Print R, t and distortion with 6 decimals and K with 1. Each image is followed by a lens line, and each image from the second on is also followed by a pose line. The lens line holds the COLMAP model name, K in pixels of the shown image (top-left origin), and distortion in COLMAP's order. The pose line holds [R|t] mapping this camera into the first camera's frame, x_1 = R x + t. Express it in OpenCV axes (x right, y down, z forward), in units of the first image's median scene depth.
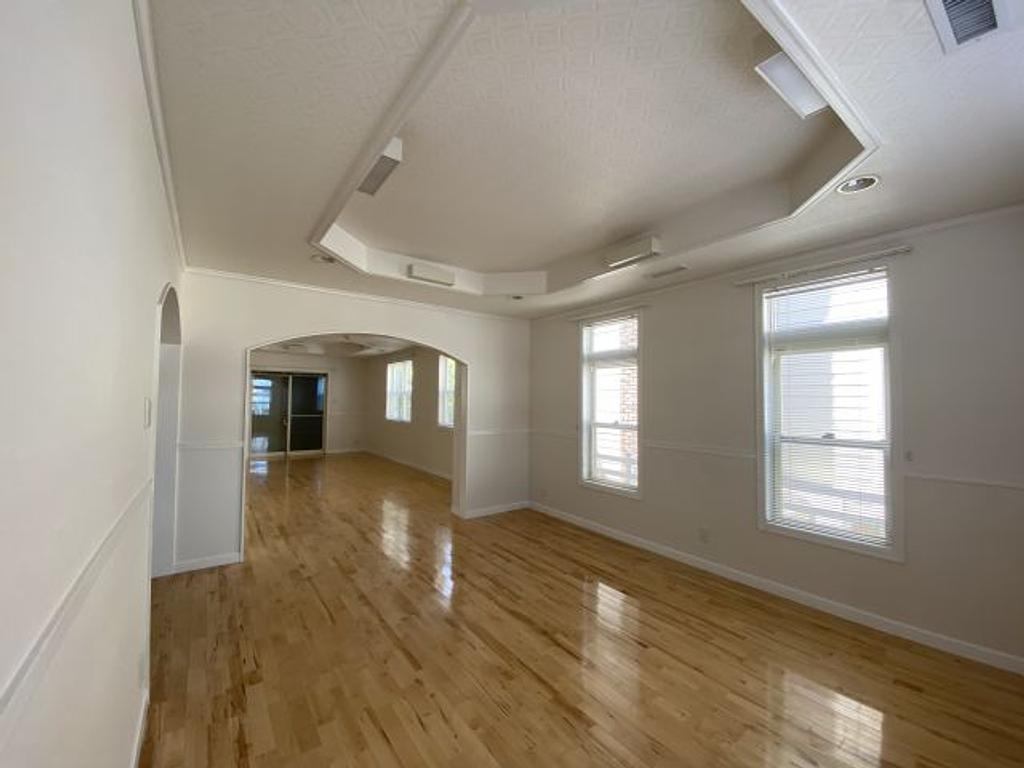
lens RADIAL K [[414.6, 0, 509.8], [0, 414.6, 386.5], [0, 0, 1]] dist [-0.011453, -0.002793]
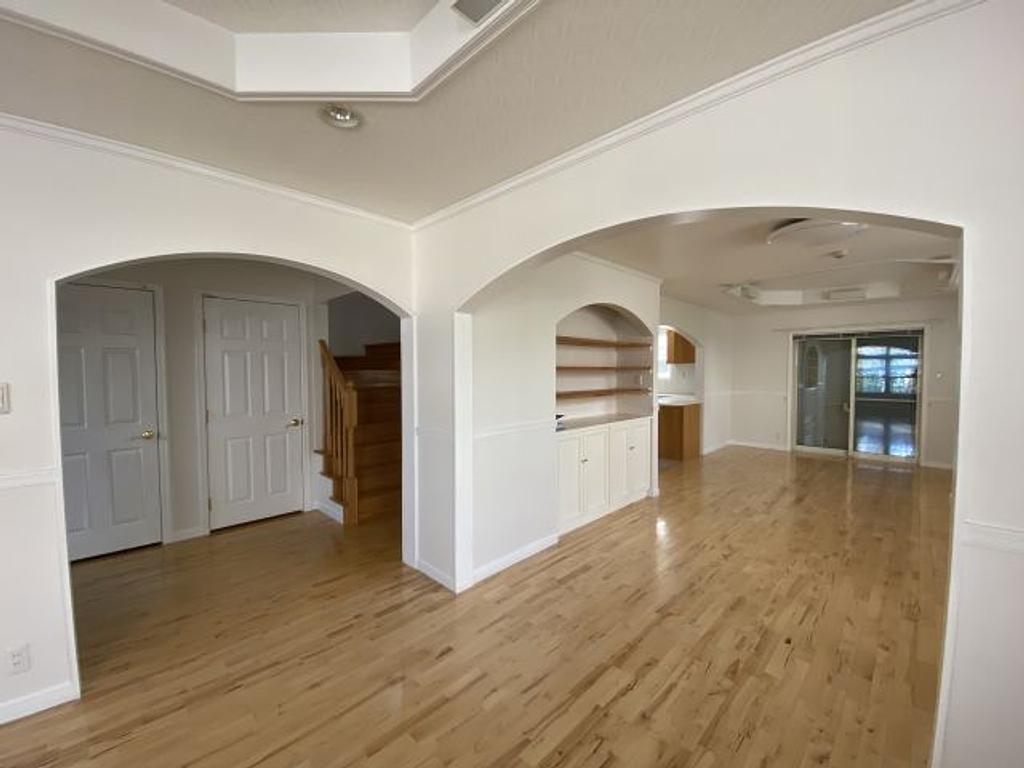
lens RADIAL K [[414.6, 0, 509.7], [0, 414.6, 384.4], [0, 0, 1]] dist [-0.011453, -0.002793]
pose [[0.158512, 0.025282, -0.987033, 0.090809], [0.034963, 0.998901, 0.031201, 0.021325], [0.986738, -0.039456, 0.157454, 0.881726]]
